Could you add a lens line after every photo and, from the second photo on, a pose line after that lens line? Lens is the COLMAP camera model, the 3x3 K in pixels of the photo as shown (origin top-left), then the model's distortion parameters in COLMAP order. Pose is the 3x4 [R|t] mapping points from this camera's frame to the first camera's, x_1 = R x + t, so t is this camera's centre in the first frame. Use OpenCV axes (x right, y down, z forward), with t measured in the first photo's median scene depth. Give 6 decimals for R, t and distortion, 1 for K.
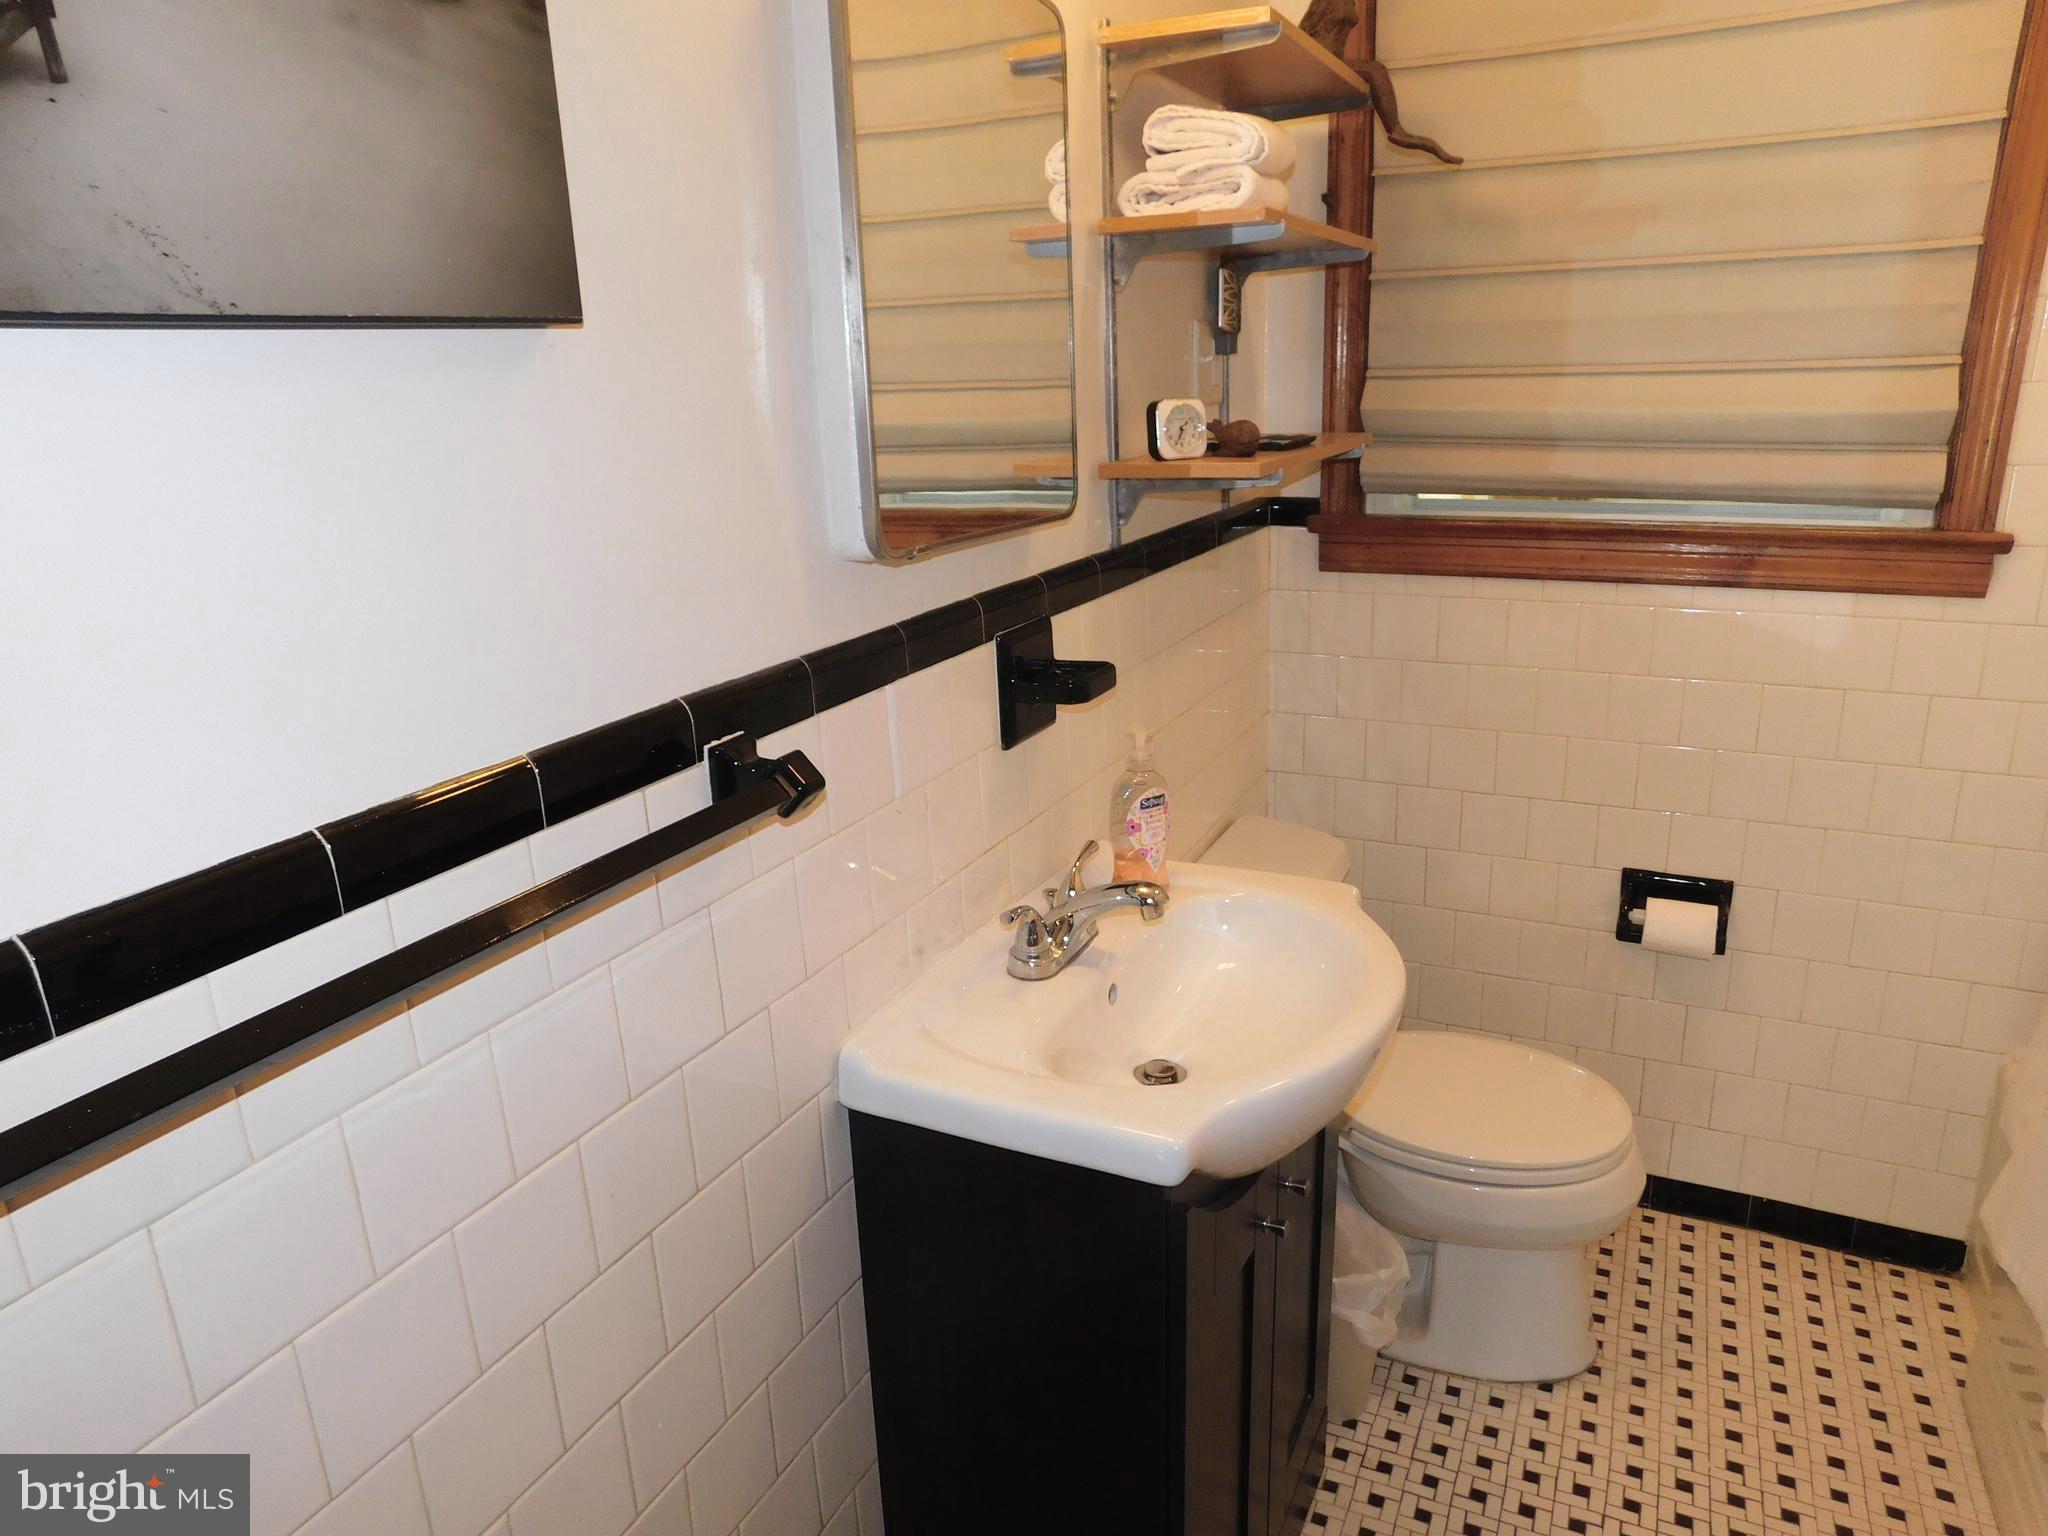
lens RADIAL K [[1367.1, 0, 1030.7], [0, 1367.1, 767.2], [0, 0, 1]] dist [-0.024535, 0.025572]
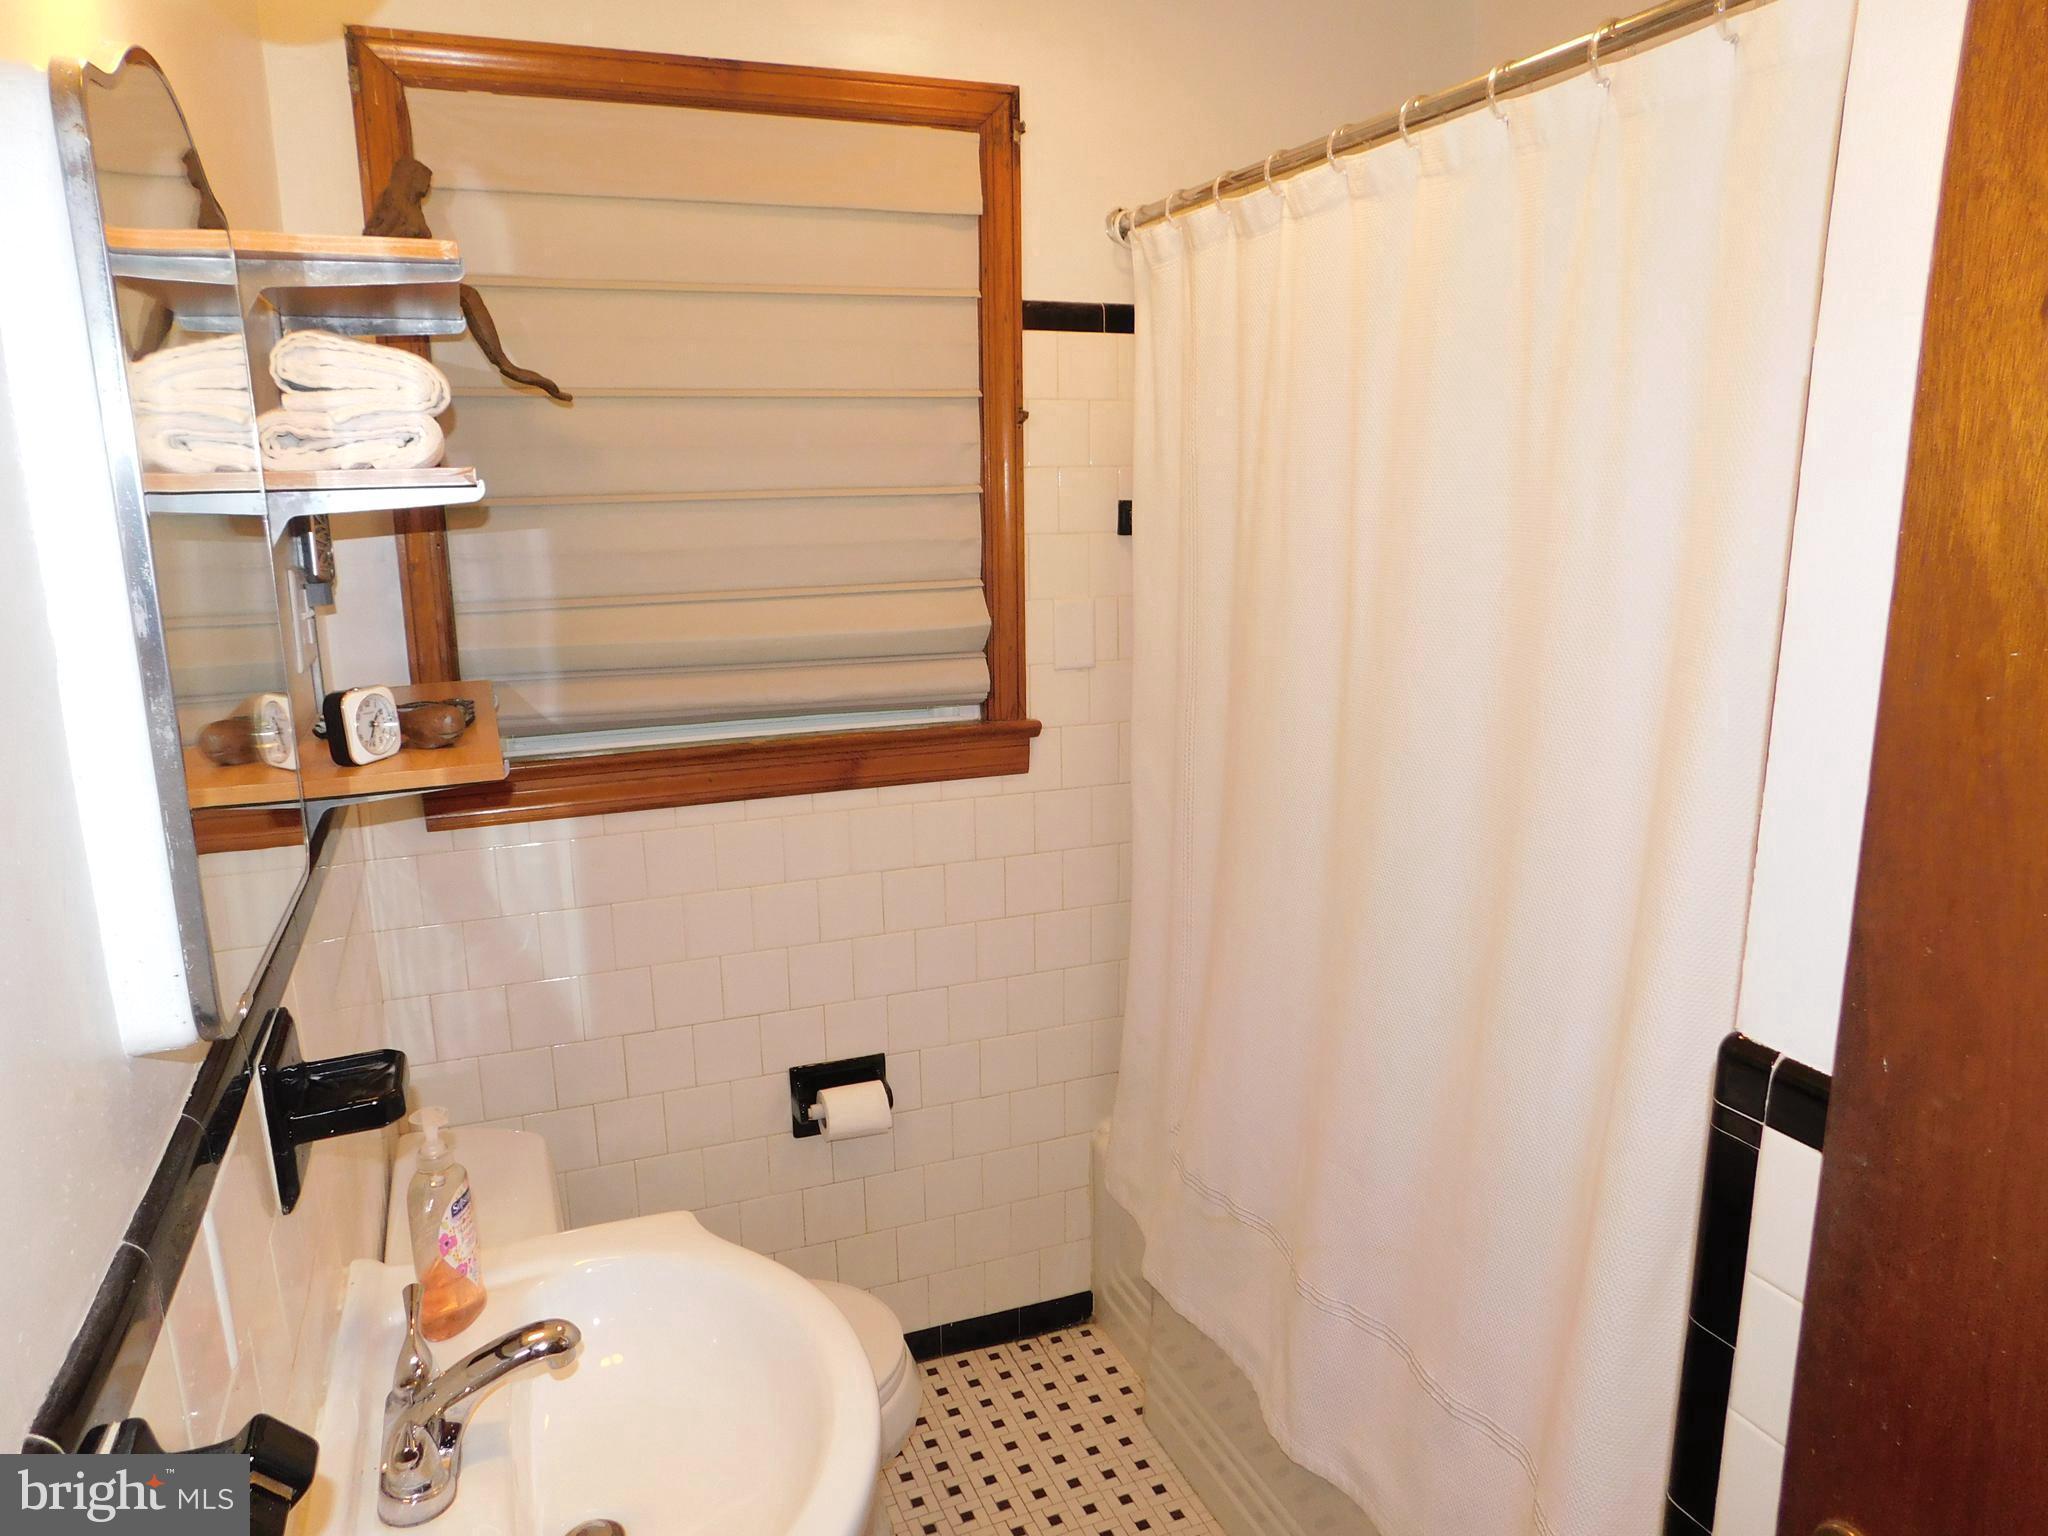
lens RADIAL K [[1367.1, 0, 1025.7], [0, 1367.1, 782.6], [0, 0, 1]] dist [-0.024535, 0.025572]
pose [[0.675437, -0.143638, 0.723293, -0.179702], [0.207379, 0.978260, 0.000614, -0.115804], [-0.707657, 0.149581, 0.690541, 0.159630]]
